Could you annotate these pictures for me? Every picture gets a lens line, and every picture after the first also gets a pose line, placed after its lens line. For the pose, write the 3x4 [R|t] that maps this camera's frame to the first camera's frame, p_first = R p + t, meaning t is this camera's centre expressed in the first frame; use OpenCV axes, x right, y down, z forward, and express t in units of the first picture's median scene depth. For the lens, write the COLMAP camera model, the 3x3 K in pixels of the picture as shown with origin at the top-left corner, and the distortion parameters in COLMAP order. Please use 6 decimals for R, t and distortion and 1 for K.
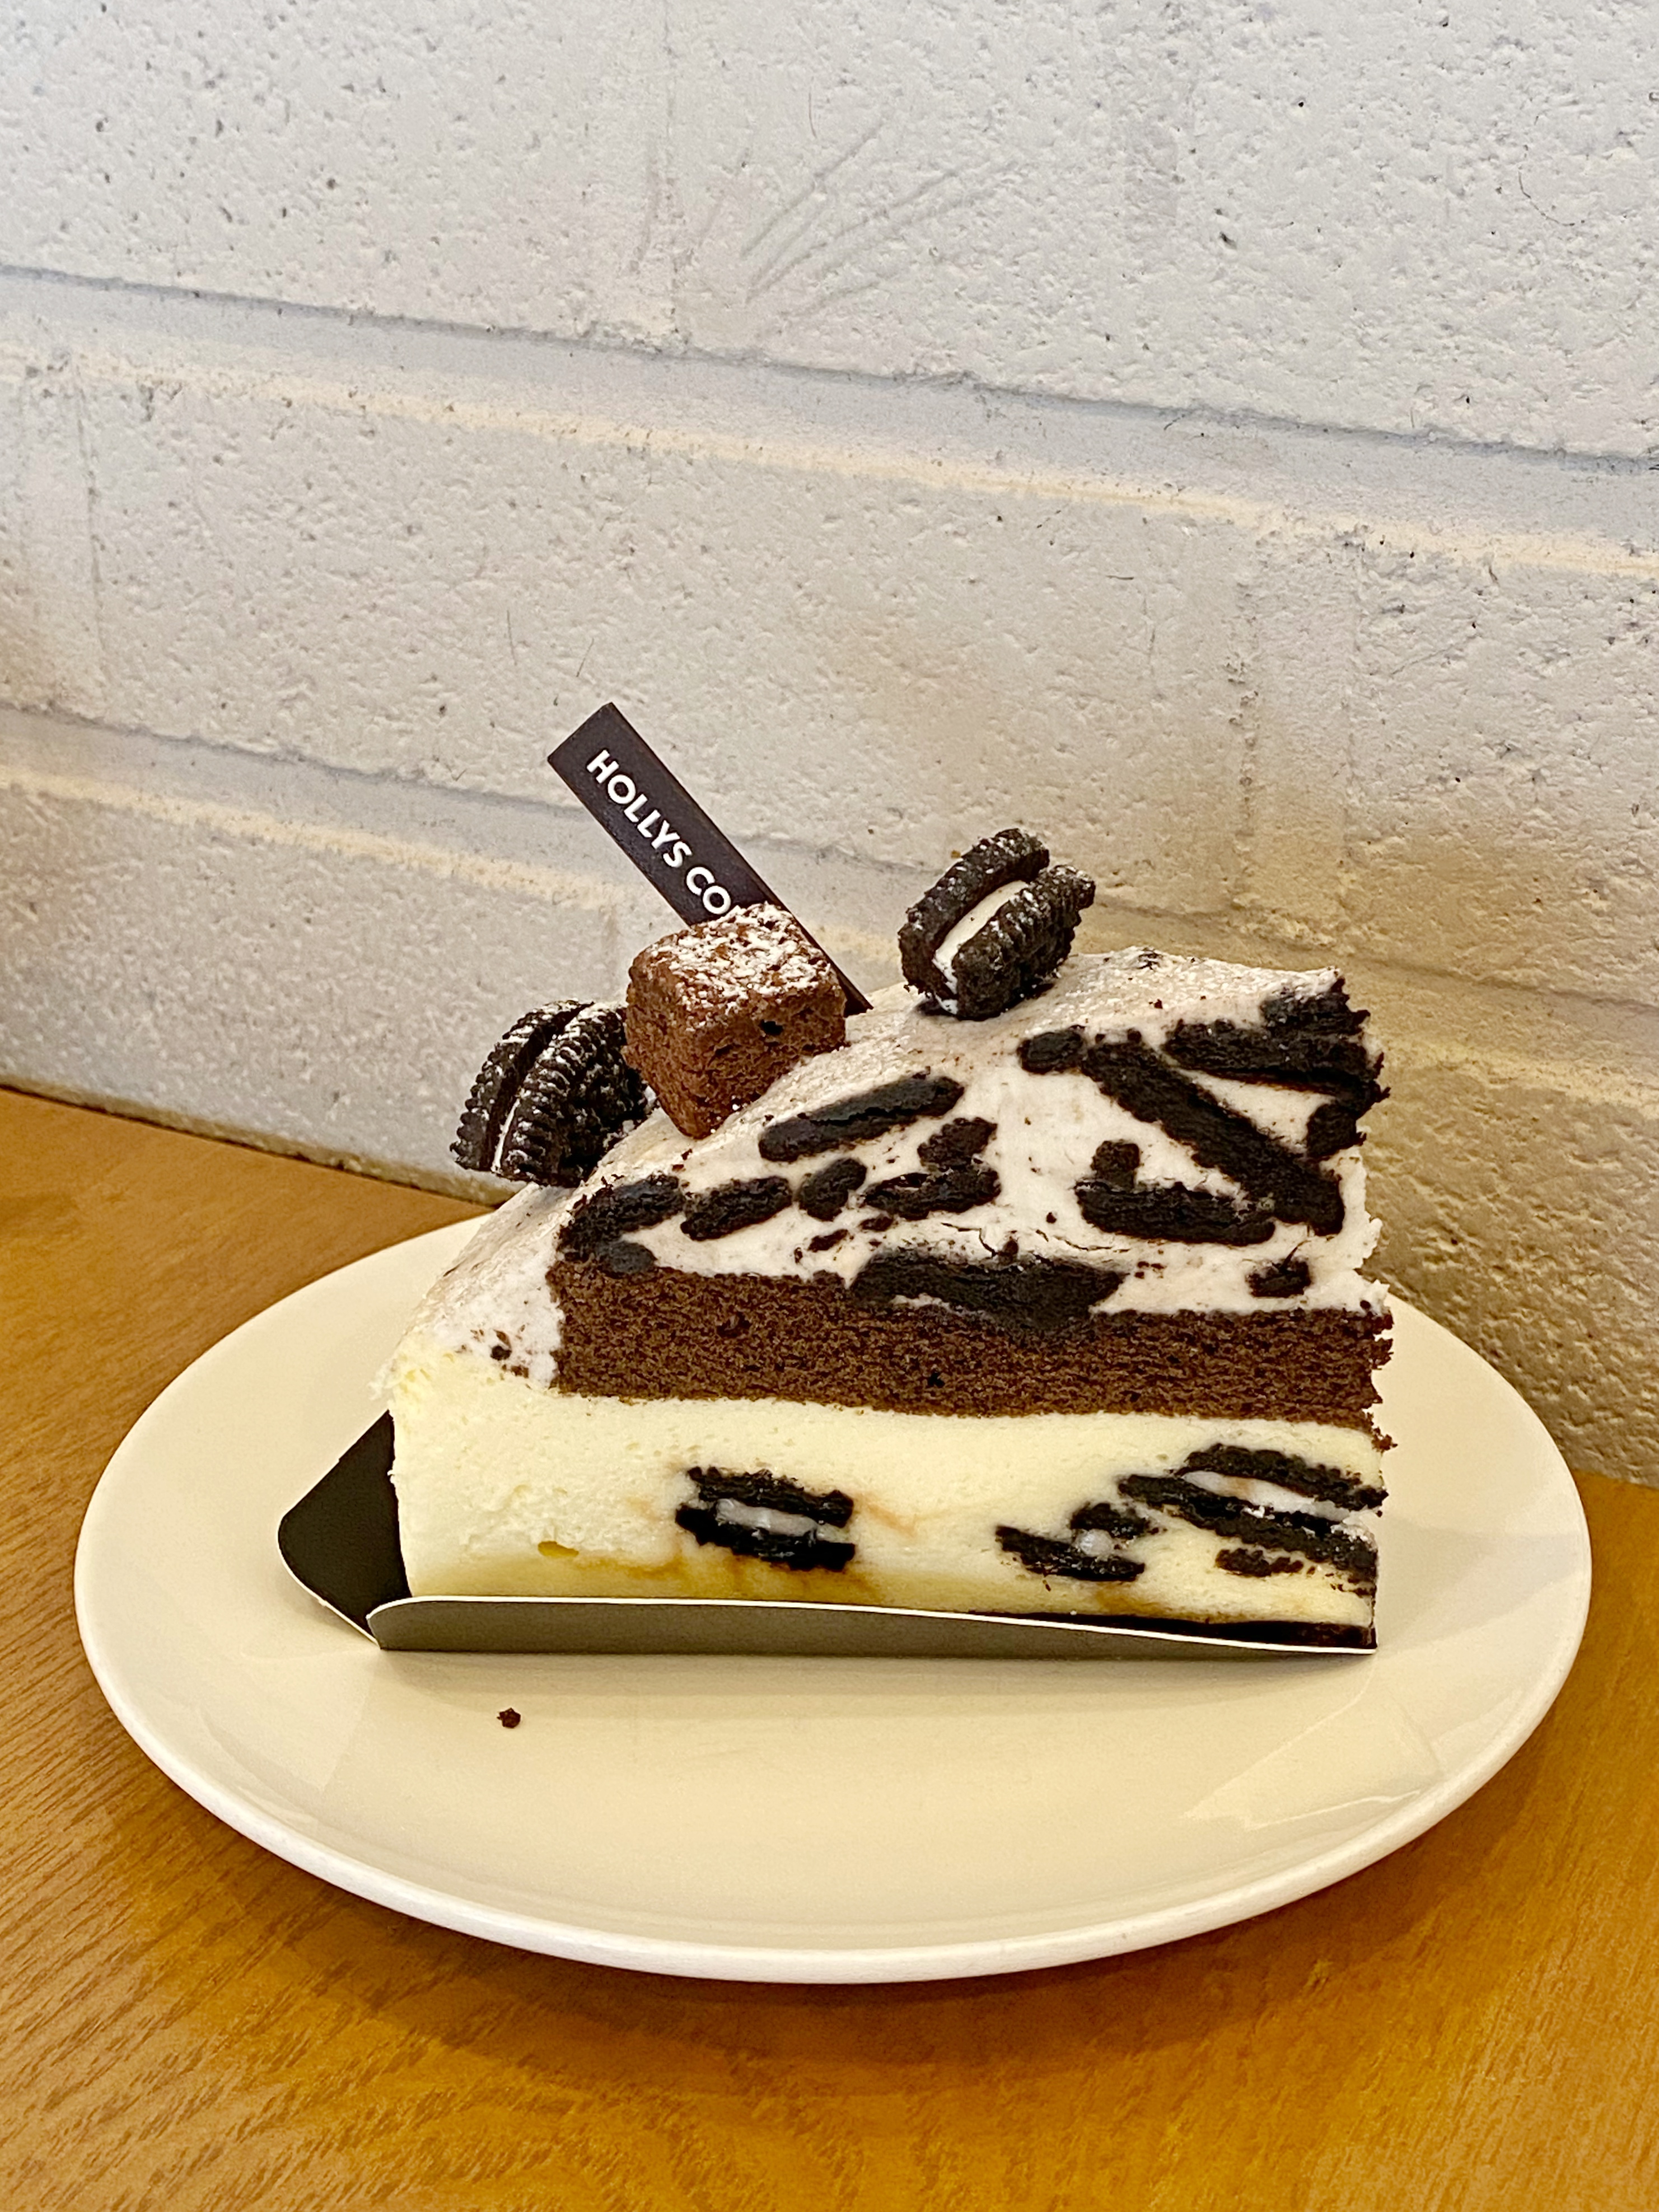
lens RADIAL K [[3424.7, 0, 836.7], [0, 3424.7, 1107.5], [0, 0, 1]] dist [0.230818, -0.855927]
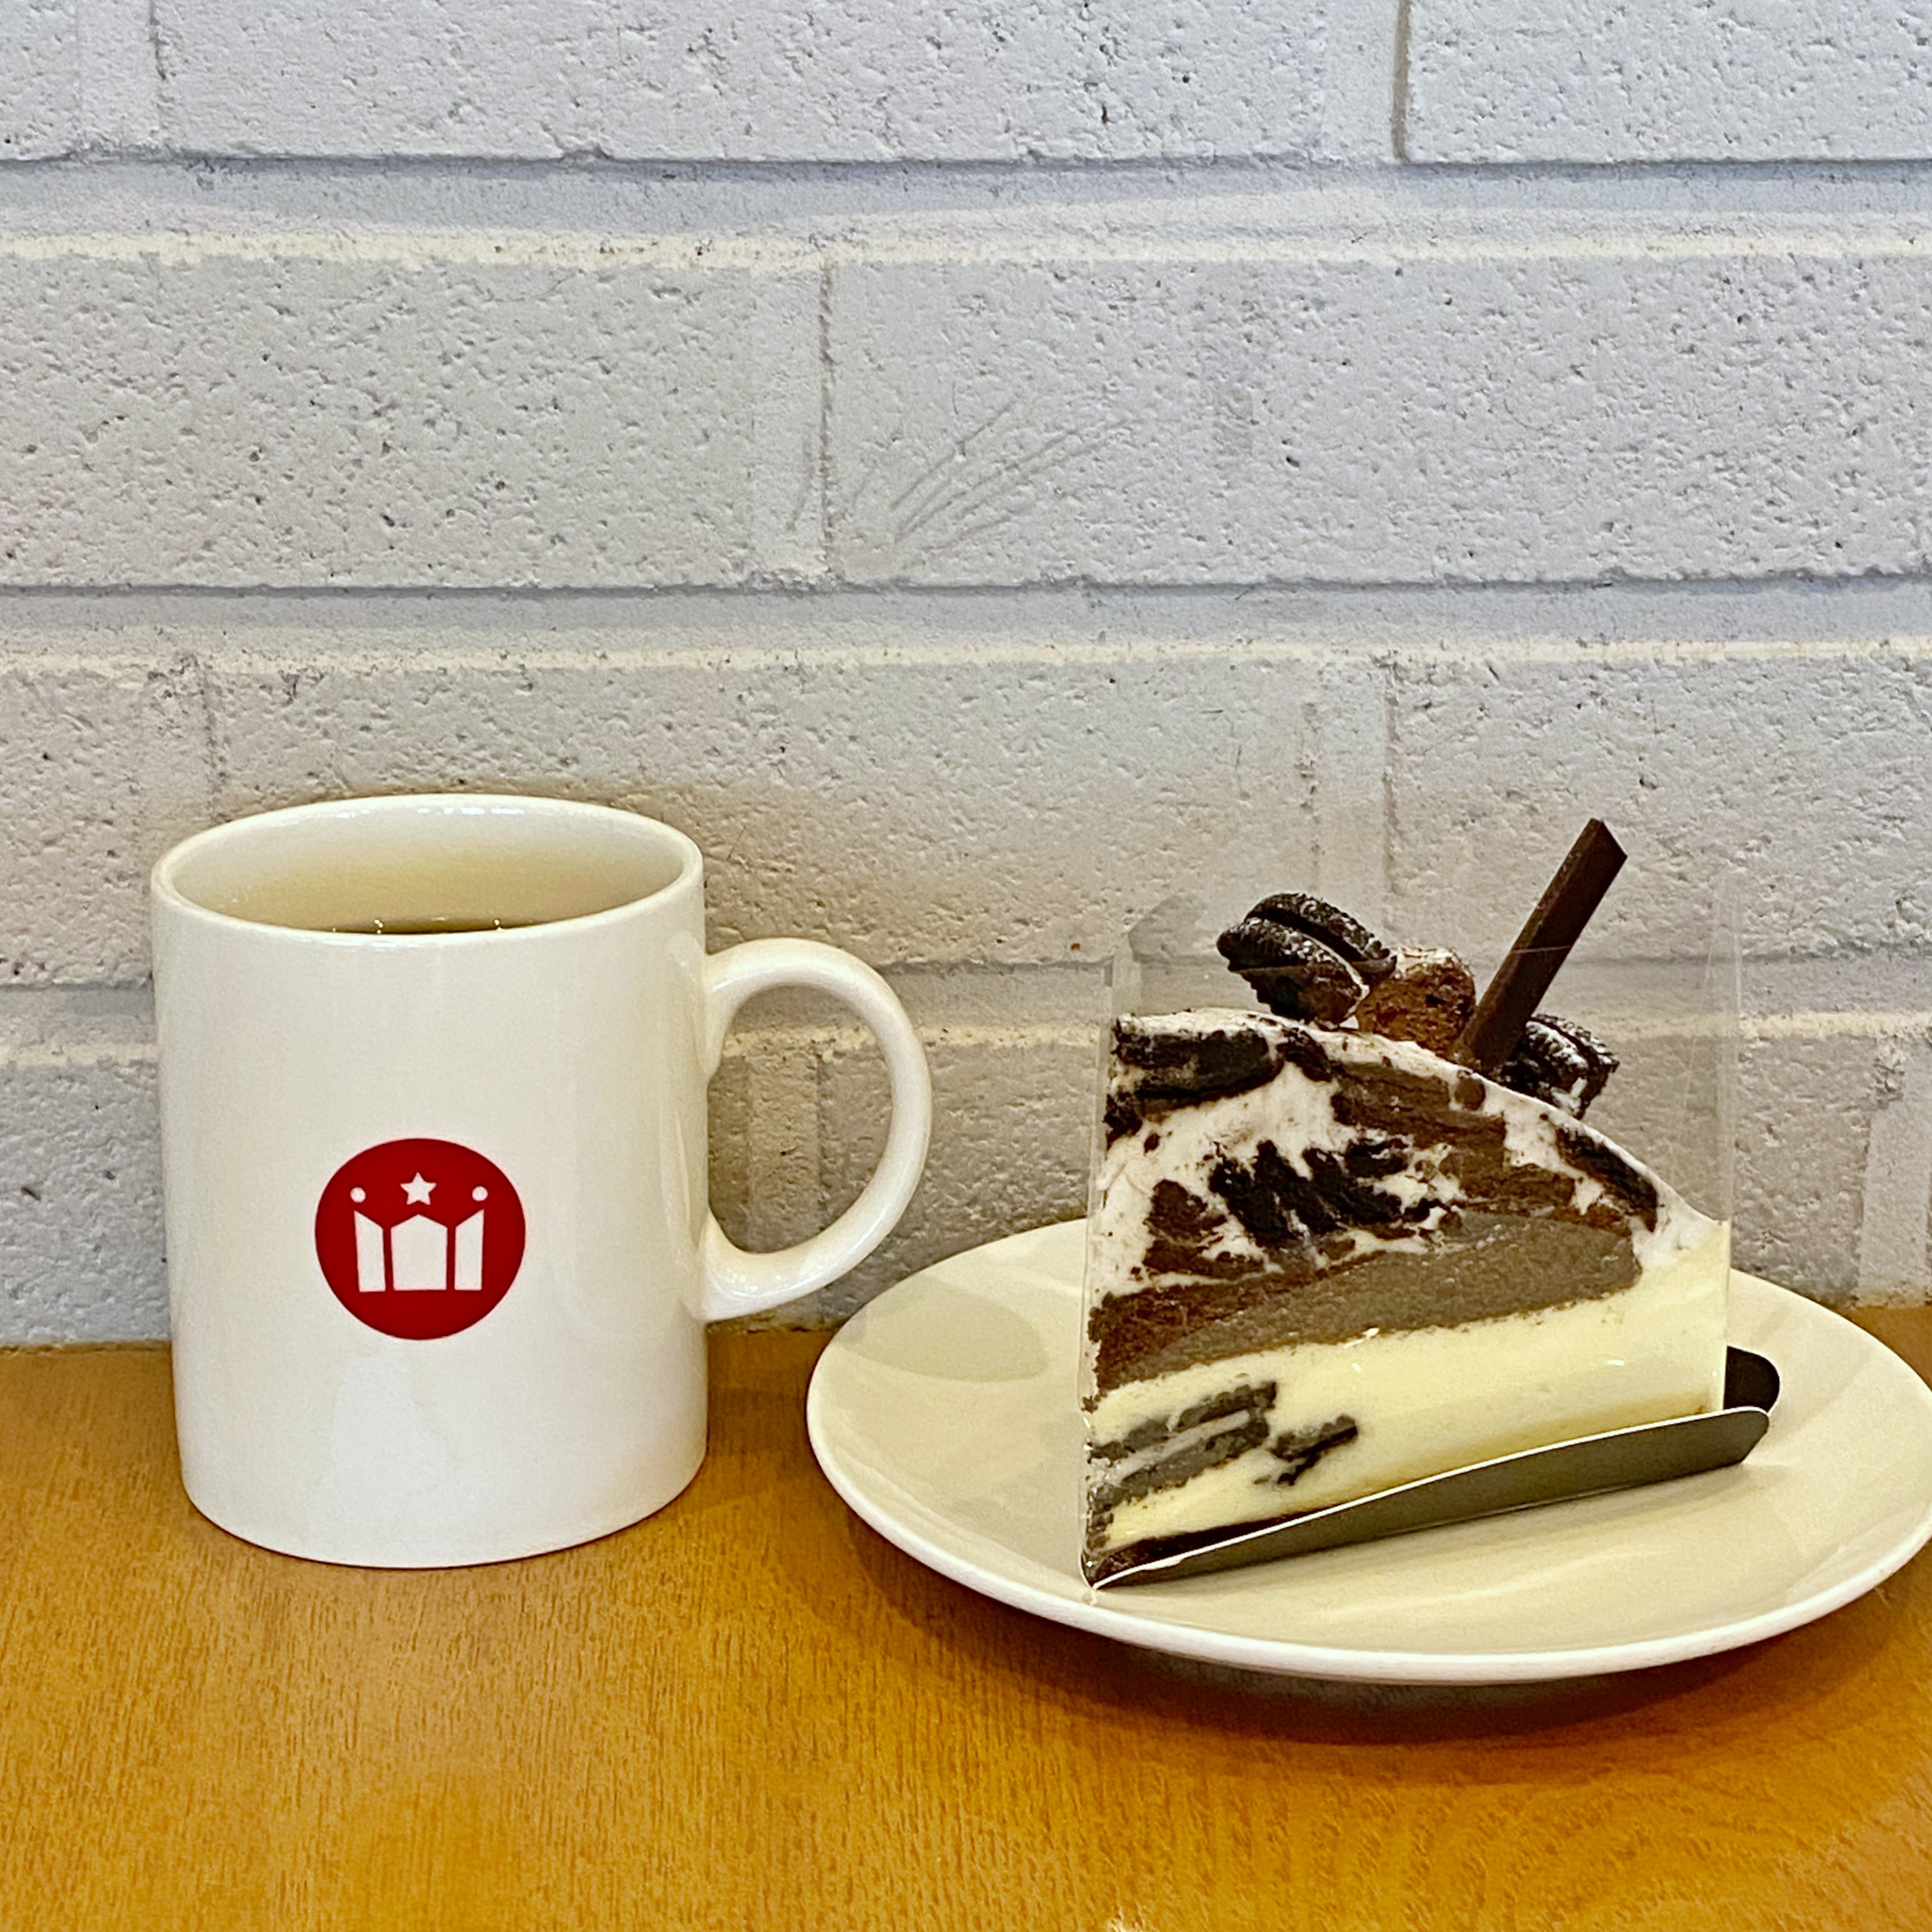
lens RADIAL K [[3953.6, 0, 963.6], [0, 3953.6, 870.8], [0, 0, 1]] dist [0.202427, -0.266850]
pose [[0.832808, -0.136916, 0.536362, -0.852847], [0.215870, 0.972546, -0.086920, 0.018808], [-0.509736, 0.188172, 0.839500, -0.231378]]
